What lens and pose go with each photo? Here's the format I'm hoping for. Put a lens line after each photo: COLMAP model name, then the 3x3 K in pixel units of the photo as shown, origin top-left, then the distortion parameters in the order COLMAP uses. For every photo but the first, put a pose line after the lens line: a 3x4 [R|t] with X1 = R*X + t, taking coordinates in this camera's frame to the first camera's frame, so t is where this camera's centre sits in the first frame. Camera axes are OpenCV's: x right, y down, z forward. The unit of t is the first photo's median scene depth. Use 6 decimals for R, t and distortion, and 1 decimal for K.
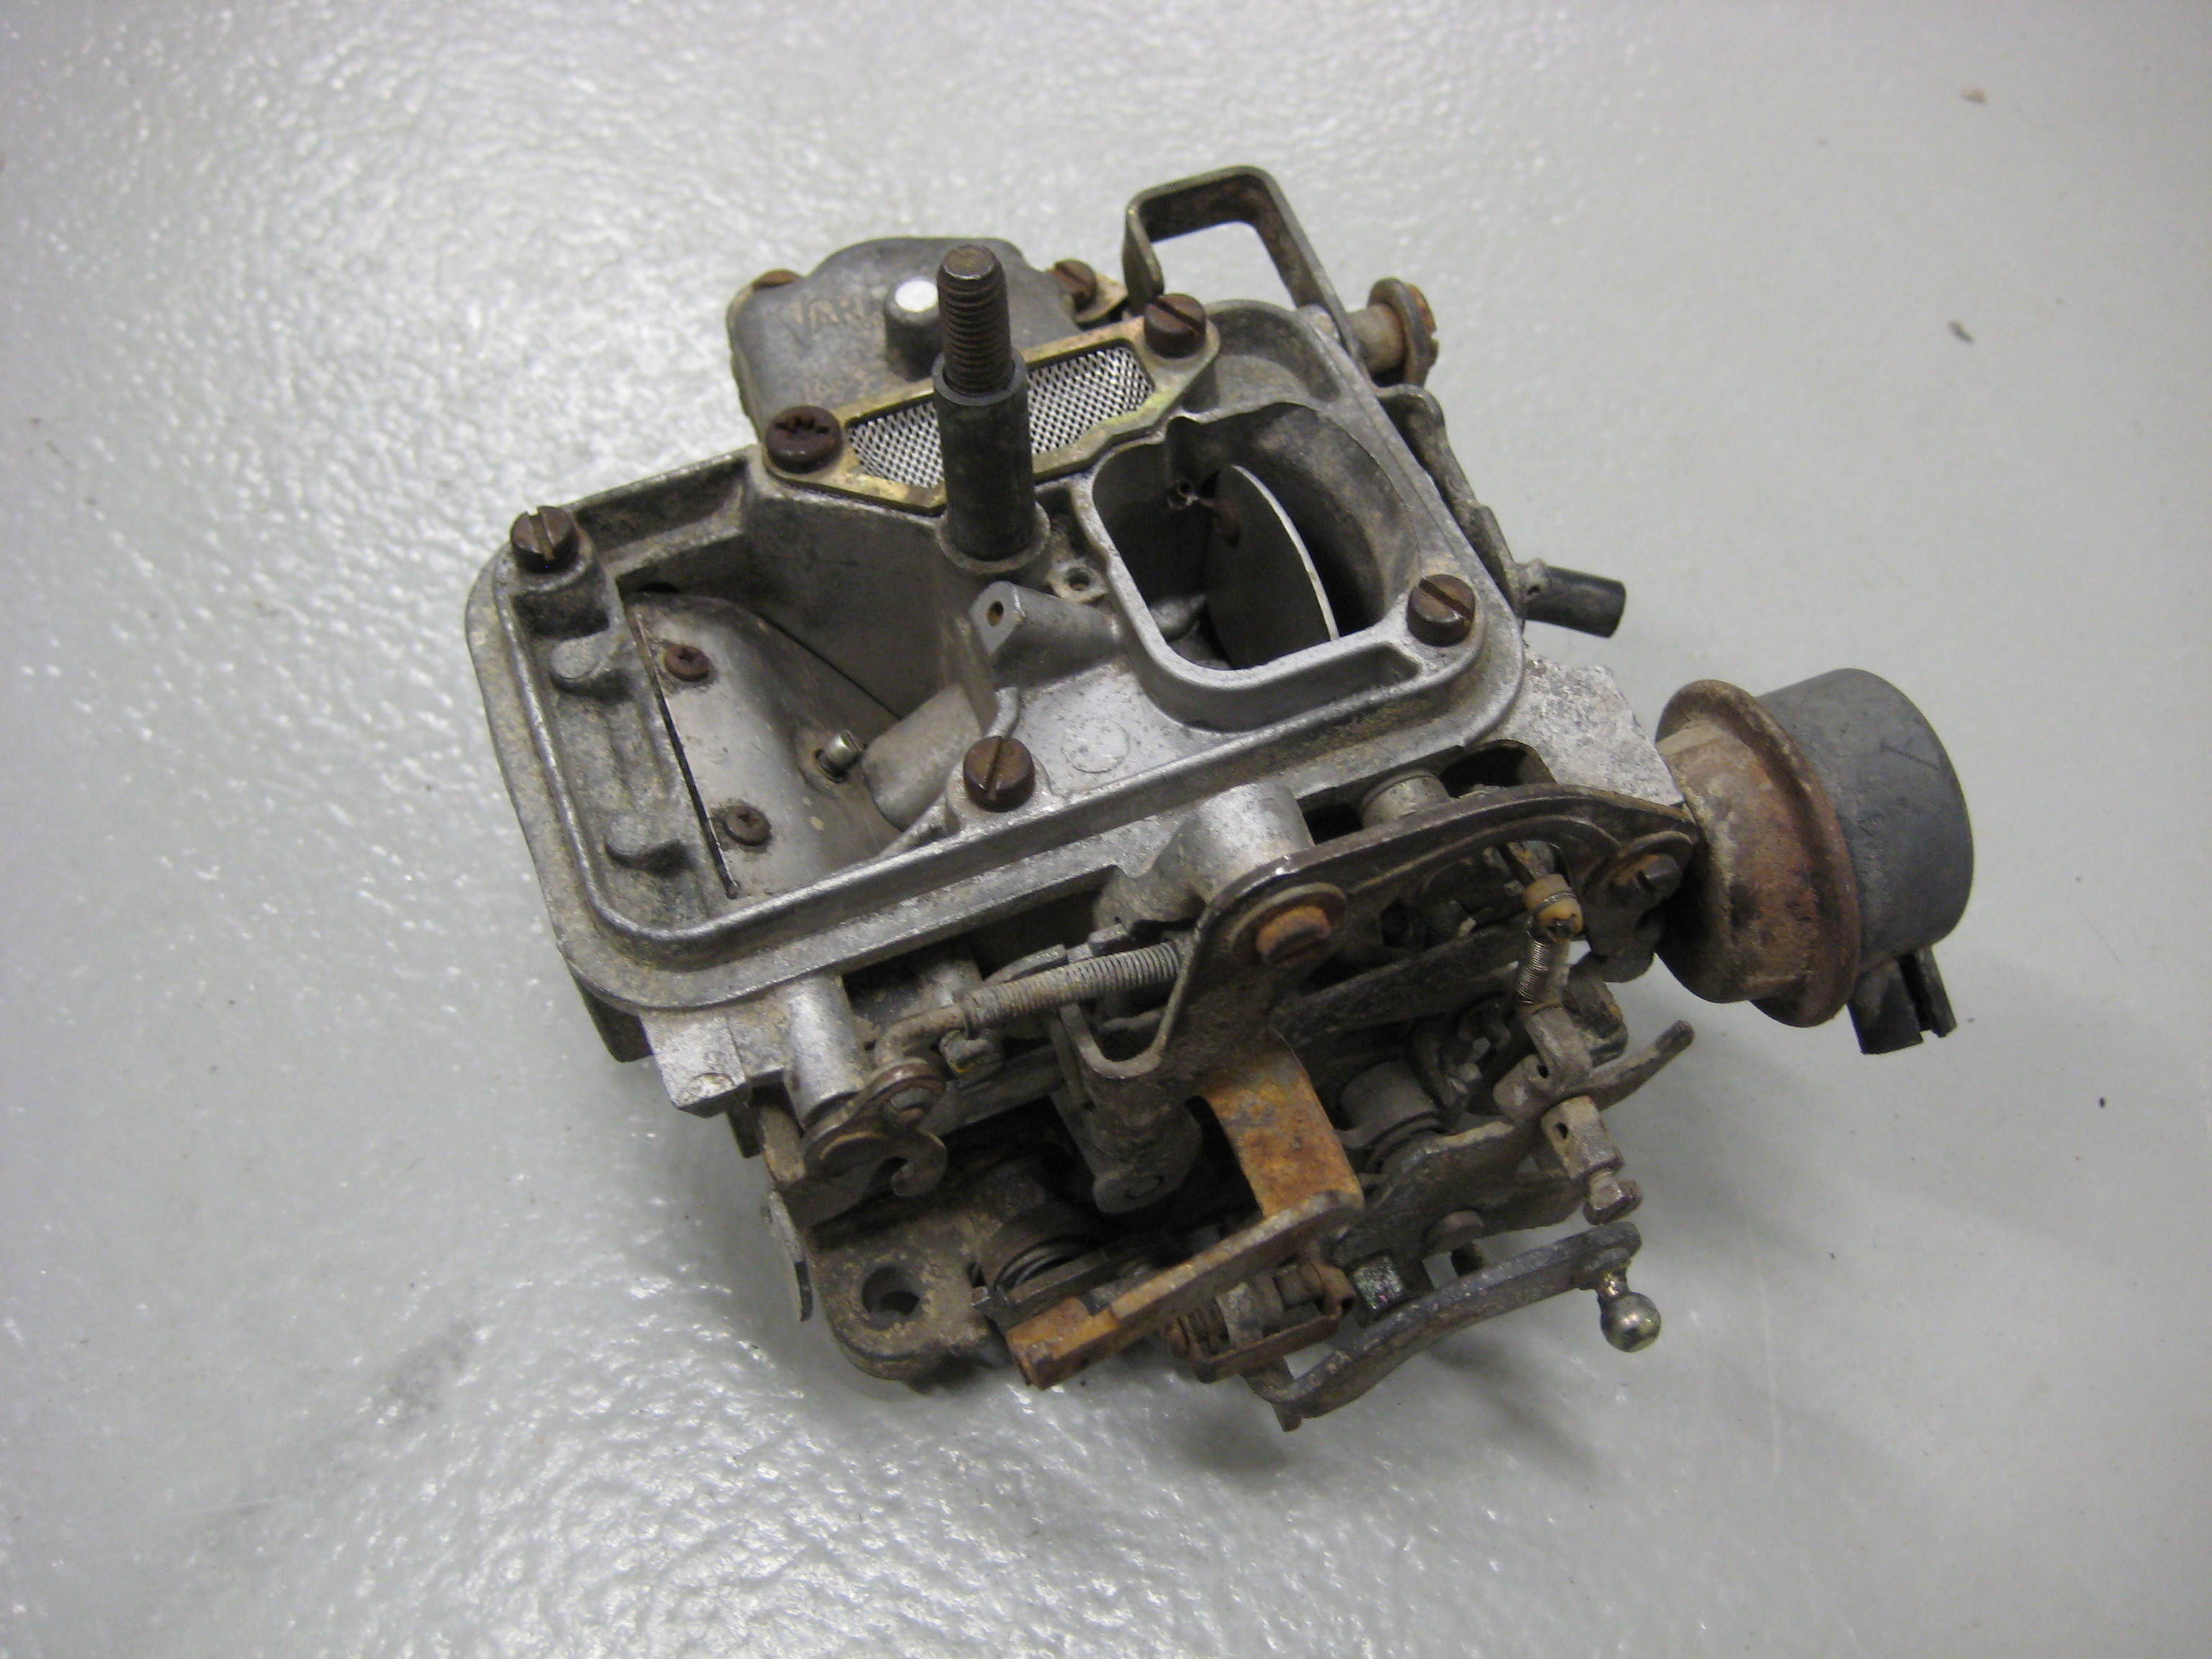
lens RADIAL K [[2446.8, 0, 1100.5], [0, 2446.8, 848.9], [0, 0, 1]] dist [-0.099825, 0.000000]
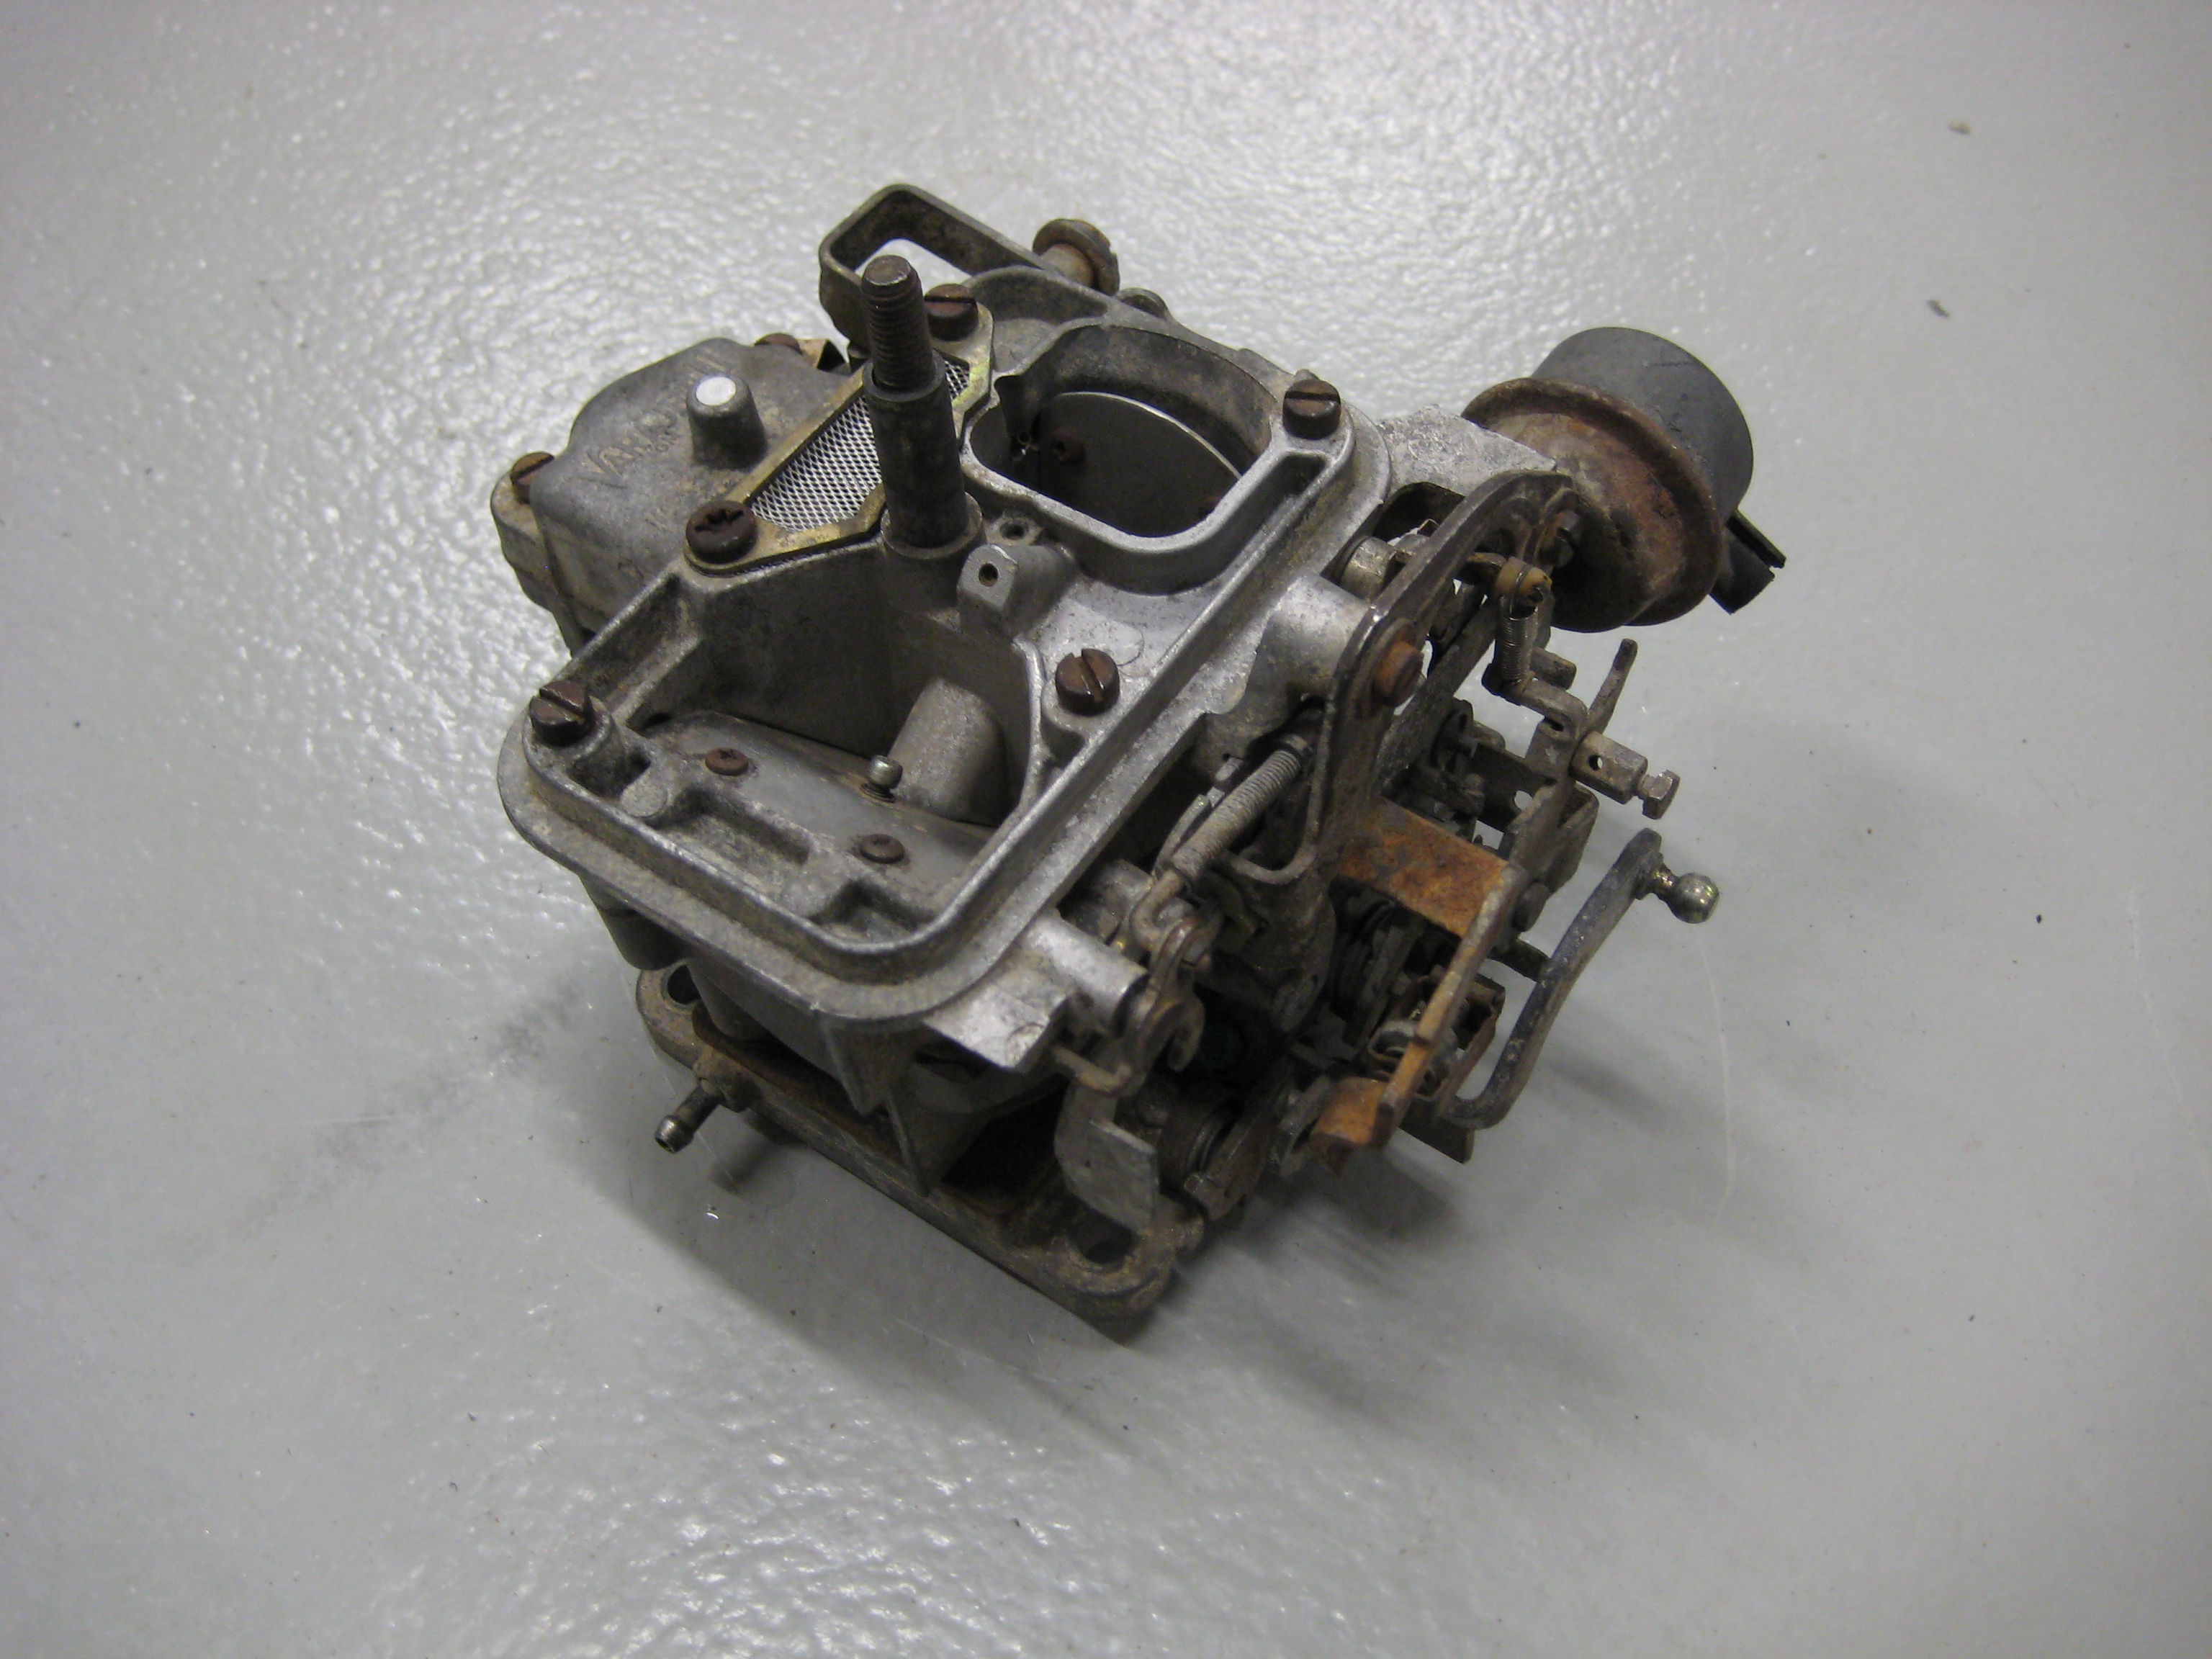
lens RADIAL K [[2446.8, 0, 1106.3], [0, 2446.8, 823.2], [0, 0, 1]] dist [-0.099825, 0.000000]
pose [[0.835018, -0.459209, 0.303103, -0.387388], [0.482620, 0.875826, -0.002669, 0.031505], [-0.264240, 0.148512, 0.952954, -0.056593]]
